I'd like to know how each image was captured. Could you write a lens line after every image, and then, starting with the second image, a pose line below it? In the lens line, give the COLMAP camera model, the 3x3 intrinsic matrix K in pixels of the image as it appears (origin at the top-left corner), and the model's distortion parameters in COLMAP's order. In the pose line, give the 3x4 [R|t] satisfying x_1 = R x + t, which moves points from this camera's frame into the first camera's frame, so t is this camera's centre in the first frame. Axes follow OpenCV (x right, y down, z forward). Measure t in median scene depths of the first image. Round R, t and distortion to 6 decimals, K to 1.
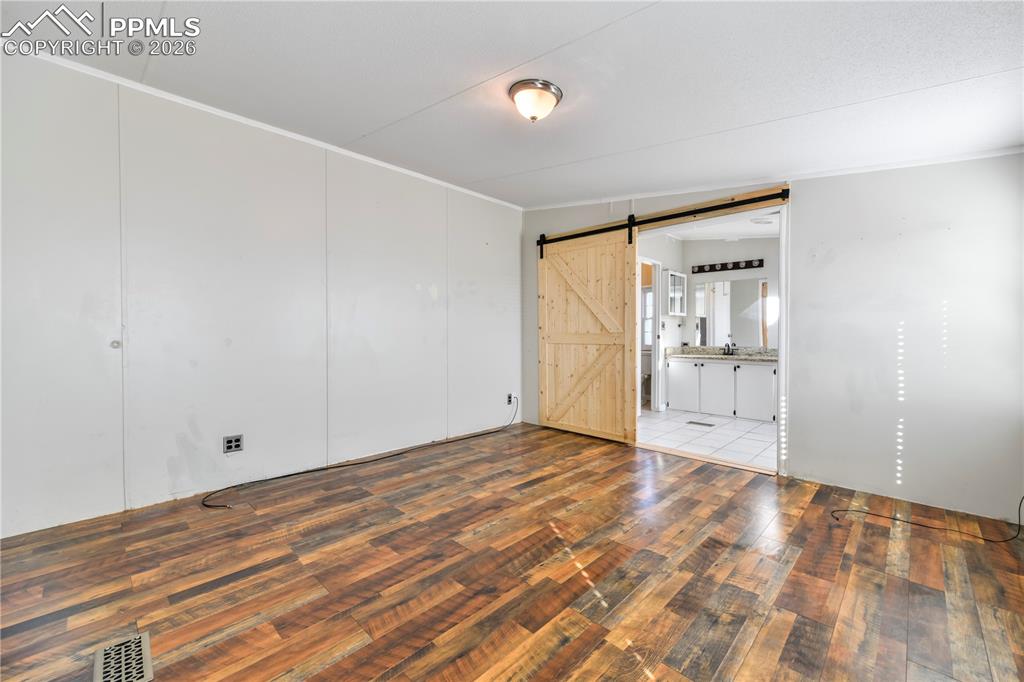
lens RADIAL K [[415.1, 0, 506.9], [0, 415.1, 336.2], [0, 0, 1]] dist [0.002332, 0.000151]
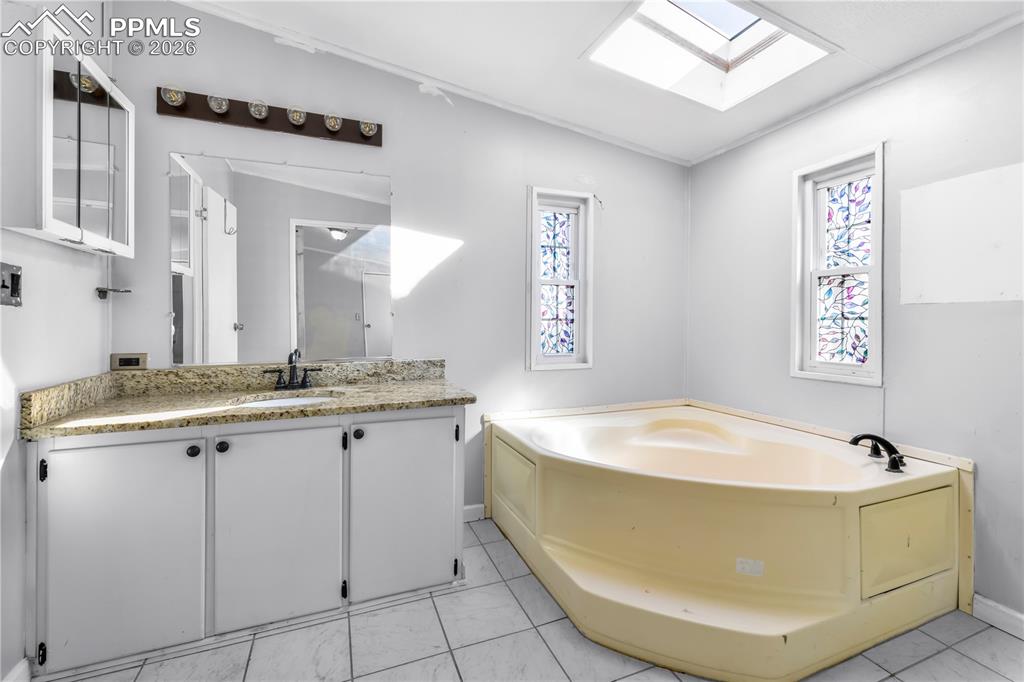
lens RADIAL K [[445.0, 0, 513.5], [0, 445.0, 319.6], [0, 0, 1]] dist [0.000312, -0.000048]
pose [[0.387856, 0.003435, 0.921714, 0.850466], [0.007750, 0.999946, -0.006988, -0.016168], [-0.921687, 0.009854, 0.387808, 2.153875]]
